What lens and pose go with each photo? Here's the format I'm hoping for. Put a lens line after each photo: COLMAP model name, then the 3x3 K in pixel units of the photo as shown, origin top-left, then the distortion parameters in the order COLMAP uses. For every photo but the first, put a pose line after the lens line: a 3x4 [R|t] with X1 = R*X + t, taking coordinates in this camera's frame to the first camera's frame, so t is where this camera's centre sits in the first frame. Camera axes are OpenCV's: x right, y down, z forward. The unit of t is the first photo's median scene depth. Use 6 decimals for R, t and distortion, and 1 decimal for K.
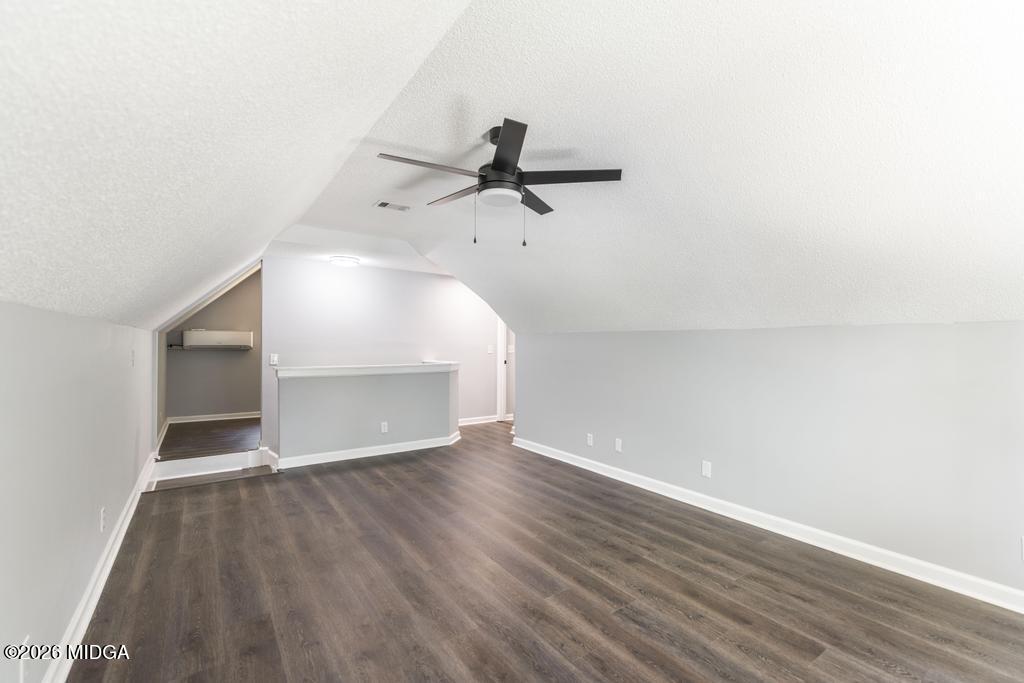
lens RADIAL K [[442.7, 0, 515.2], [0, 442.7, 339.0], [0, 0, 1]] dist [0.002930, -0.000043]
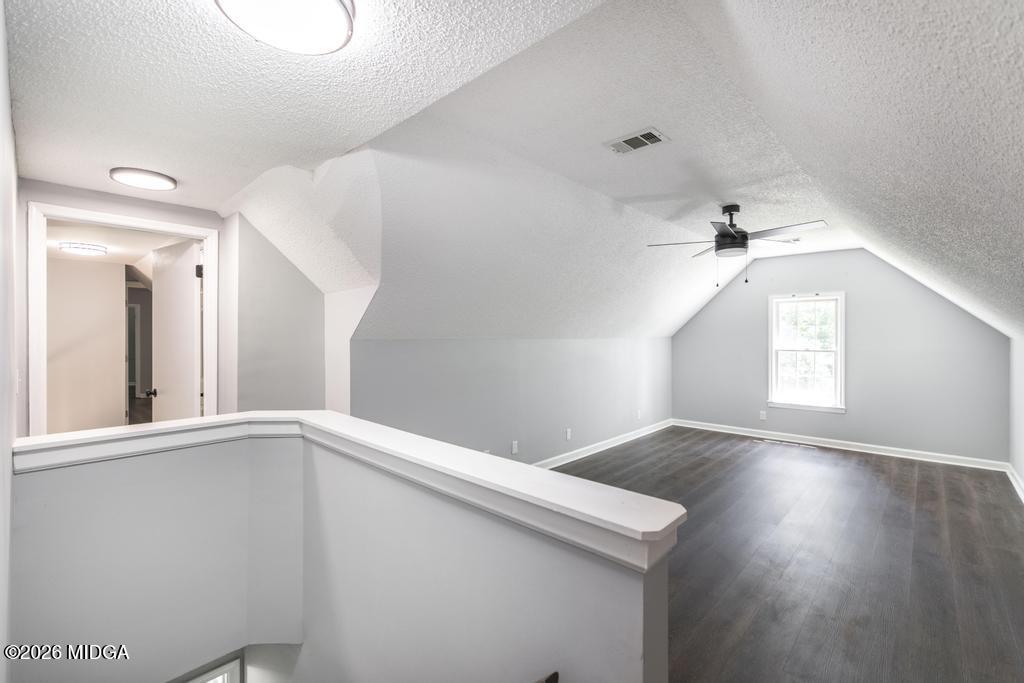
lens RADIAL K [[442.7, 0, 515.7], [0, 442.7, 341.8], [0, 0, 1]] dist [0.002930, -0.000043]
pose [[-0.201224, -0.011571, 0.979477, -1.270936], [-0.008607, 0.999913, 0.010044, -0.039053], [-0.979508, -0.006410, -0.201306, 1.921154]]
